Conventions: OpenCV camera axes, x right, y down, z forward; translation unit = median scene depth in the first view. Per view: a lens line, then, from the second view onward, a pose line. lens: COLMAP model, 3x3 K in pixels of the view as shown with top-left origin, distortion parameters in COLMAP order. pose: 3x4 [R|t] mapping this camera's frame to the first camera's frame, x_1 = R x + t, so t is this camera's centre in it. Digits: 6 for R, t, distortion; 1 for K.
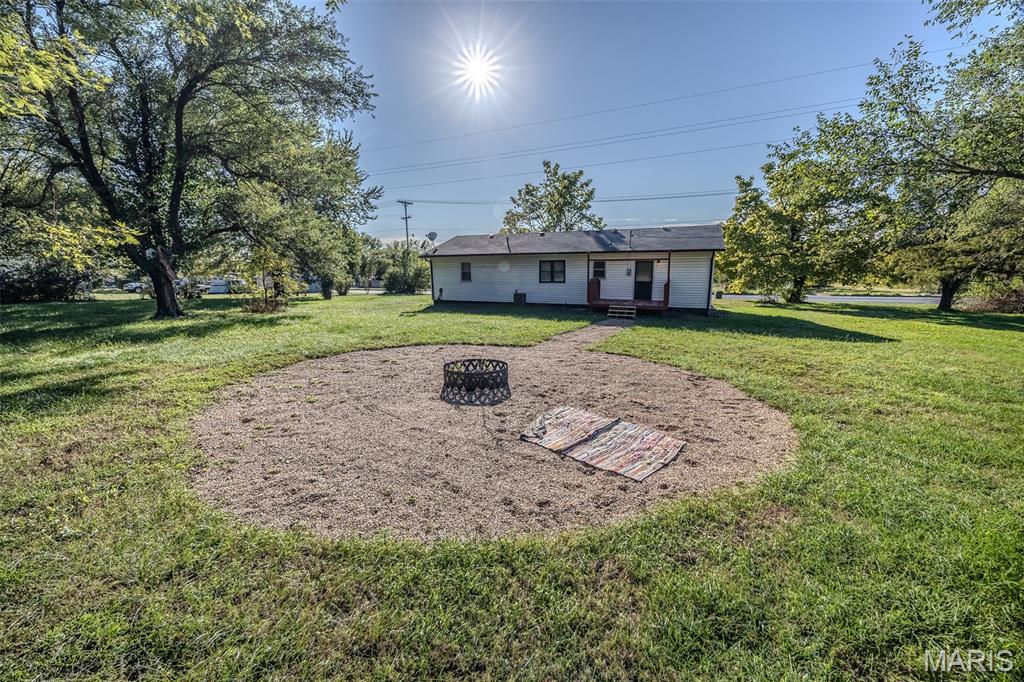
lens RADIAL K [[397.8, 0, 512.0], [0, 397.8, 341.0], [0, 0, 1]] dist [0.000618, 0.000091]
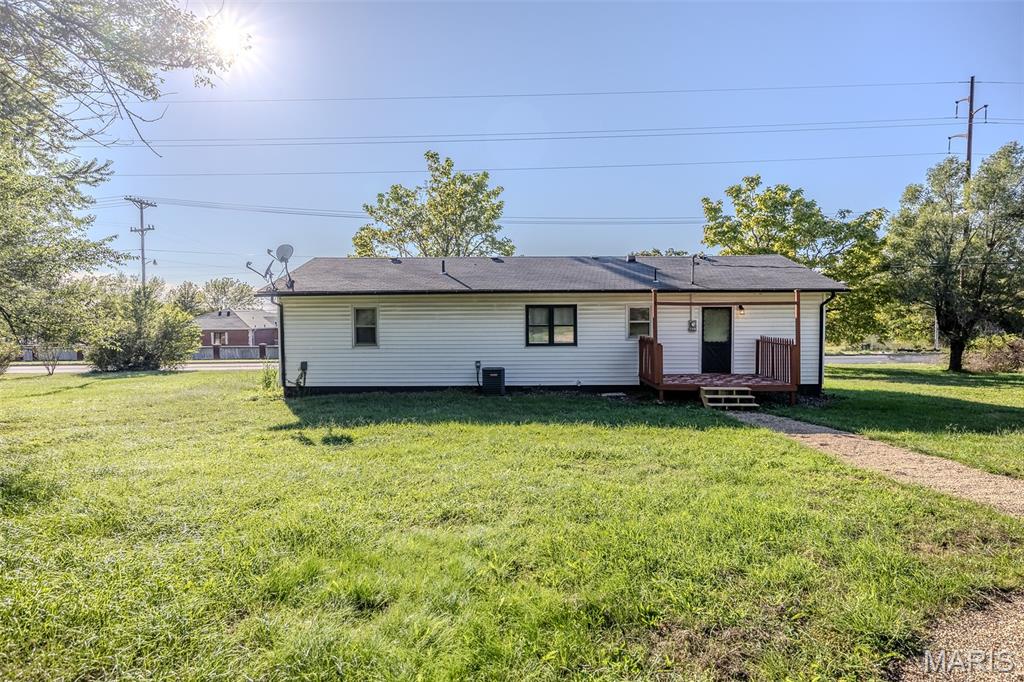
lens RADIAL K [[559.3, 0, 512.0], [0, 559.3, 341.0], [0, 0, 1]] dist [-0.003997, -0.000572]
pose [[0.920061, -0.012073, 0.391589, -0.207311], [0.071134, 0.988059, -0.136671, -0.047690], [-0.385263, 0.153601, 0.909934, 0.296135]]
